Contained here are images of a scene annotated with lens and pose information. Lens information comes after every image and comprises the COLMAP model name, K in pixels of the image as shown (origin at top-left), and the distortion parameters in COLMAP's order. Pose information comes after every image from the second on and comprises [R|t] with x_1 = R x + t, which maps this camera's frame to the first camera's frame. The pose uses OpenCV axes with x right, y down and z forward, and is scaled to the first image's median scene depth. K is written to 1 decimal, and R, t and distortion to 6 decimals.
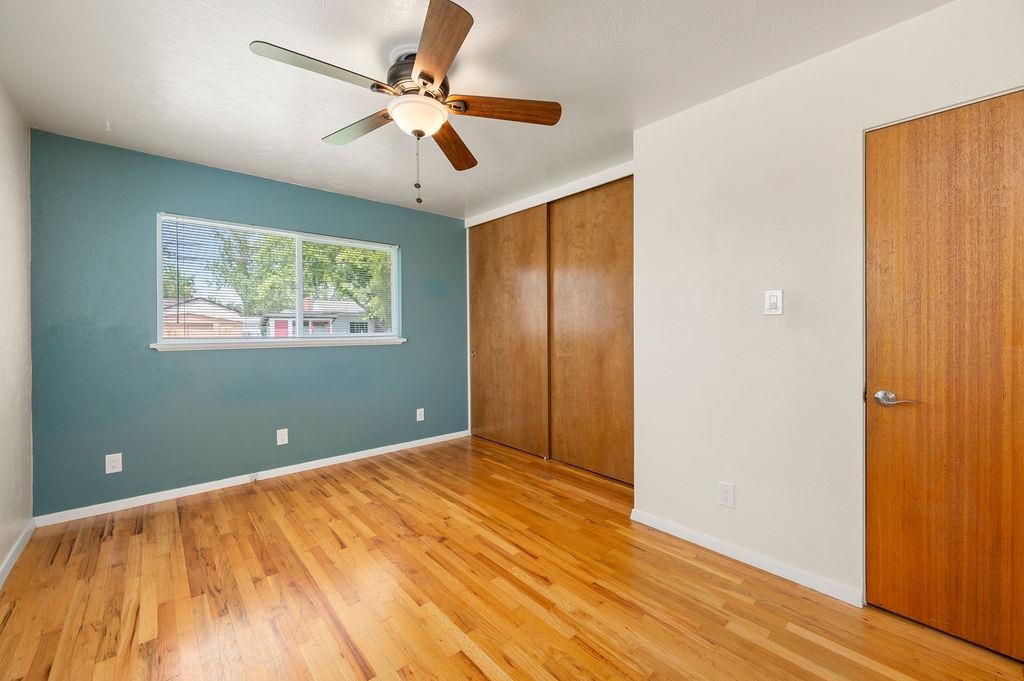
lens RADIAL K [[410.0, 0, 510.0], [0, 410.0, 333.7], [0, 0, 1]] dist [0.000693, -0.000149]
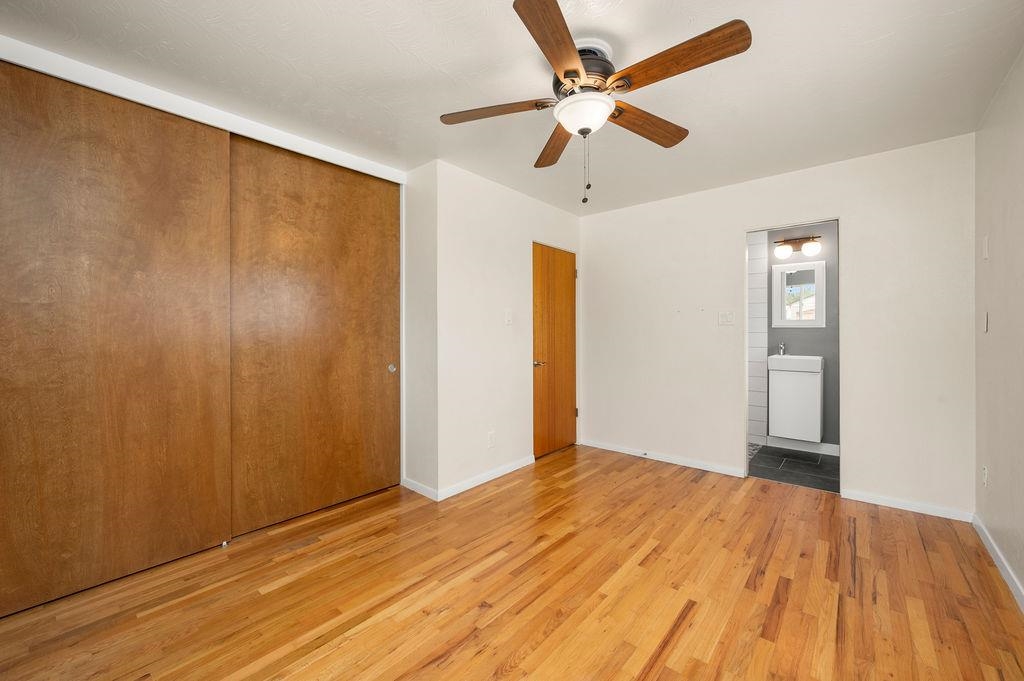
lens RADIAL K [[410.0, 0, 510.1], [0, 410.0, 335.8], [0, 0, 1]] dist [0.000693, -0.000149]
pose [[-0.137490, -0.005659, 0.990487, -0.759926], [0.016190, 0.999837, 0.007960, -0.007299], [-0.990371, 0.017130, -0.137376, 0.858978]]
